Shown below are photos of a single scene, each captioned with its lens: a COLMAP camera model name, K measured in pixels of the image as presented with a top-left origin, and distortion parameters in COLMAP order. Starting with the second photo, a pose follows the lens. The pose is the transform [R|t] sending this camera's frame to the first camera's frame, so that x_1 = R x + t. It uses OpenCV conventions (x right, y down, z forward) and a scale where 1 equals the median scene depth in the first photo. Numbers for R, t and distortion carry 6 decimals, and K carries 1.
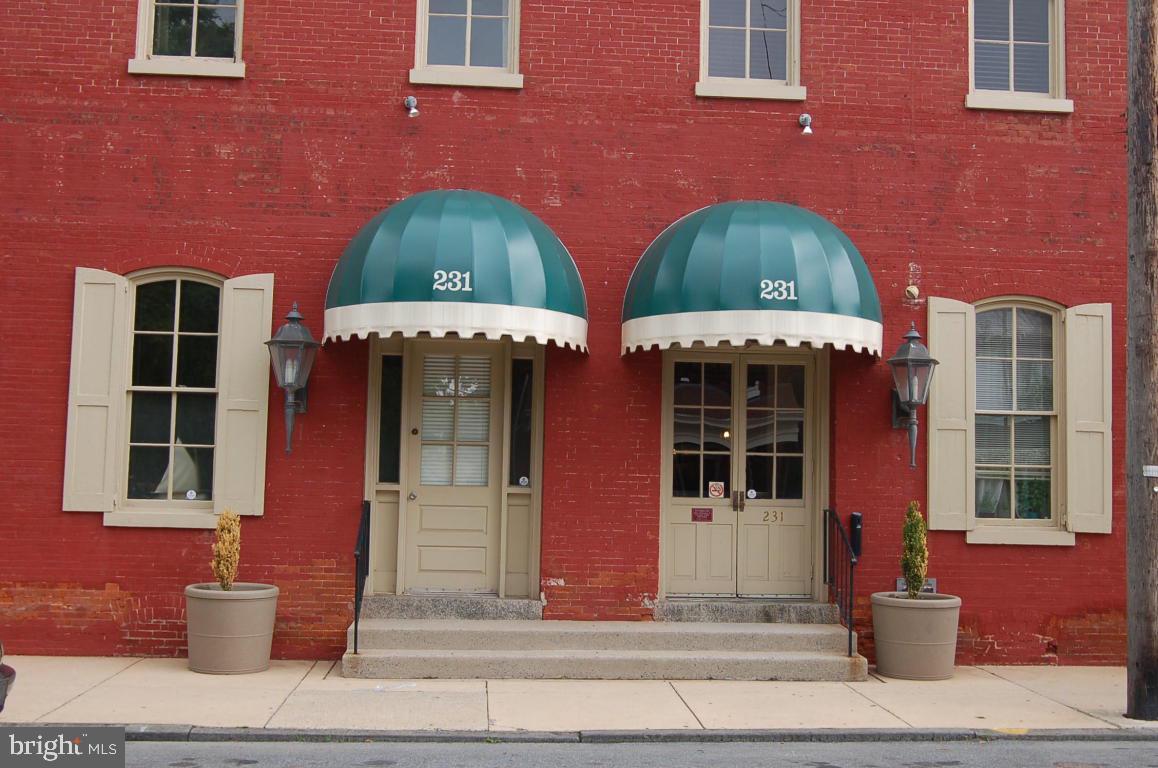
lens RADIAL K [[1350.4, 0, 576.3], [0, 1350.4, 383.5], [0, 0, 1]] dist [0.011924, 0.000000]
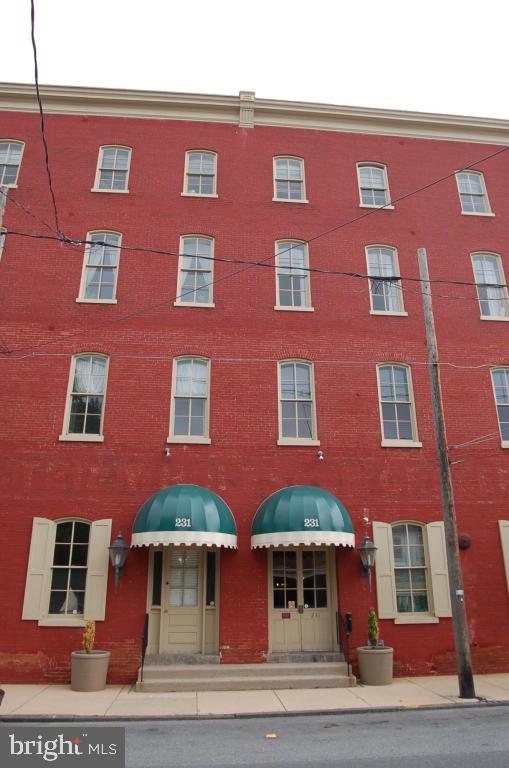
lens RADIAL K [[581.7, 0, 255.0], [0, 581.7, 383.1], [0, 0, 1]] dist [-0.075123, 0.033237]
pose [[0.999333, -0.016013, 0.032828, 0.010732], [0.024372, 0.961764, -0.272791, -0.024820], [-0.027205, 0.273409, 0.961513, -0.106304]]
